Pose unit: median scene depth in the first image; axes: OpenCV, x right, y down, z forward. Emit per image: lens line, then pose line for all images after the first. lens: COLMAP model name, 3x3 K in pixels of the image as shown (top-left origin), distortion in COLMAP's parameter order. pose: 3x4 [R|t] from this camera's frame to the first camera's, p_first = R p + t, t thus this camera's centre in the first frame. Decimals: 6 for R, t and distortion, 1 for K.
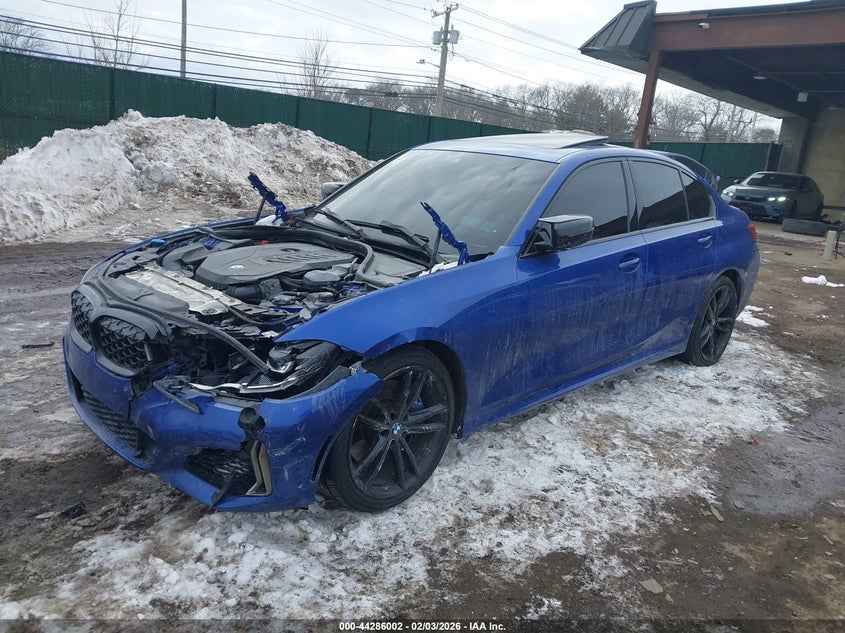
lens RADIAL K [[651.1, 0, 422.5], [0, 651.1, 316.5], [0, 0, 1]] dist [-0.000472, 0.000118]
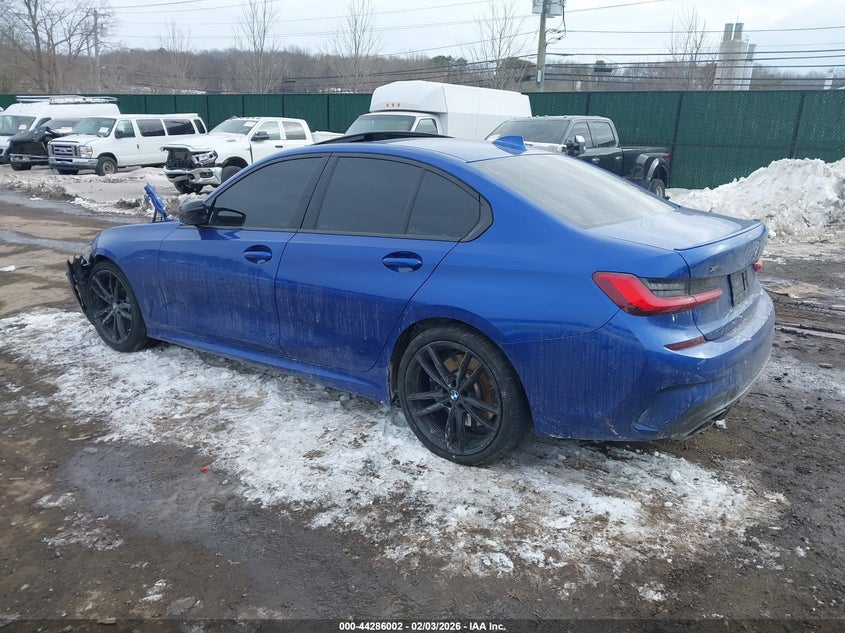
lens RADIAL K [[612.7, 0, 422.5], [0, 612.7, 316.5], [0, 0, 1]] dist [-0.002115, -0.001512]
pose [[0.210689, 0.207179, -0.955346, 1.637702], [-0.249563, 0.956299, 0.152348, -0.254191], [0.945161, 0.206321, 0.253186, 1.266888]]
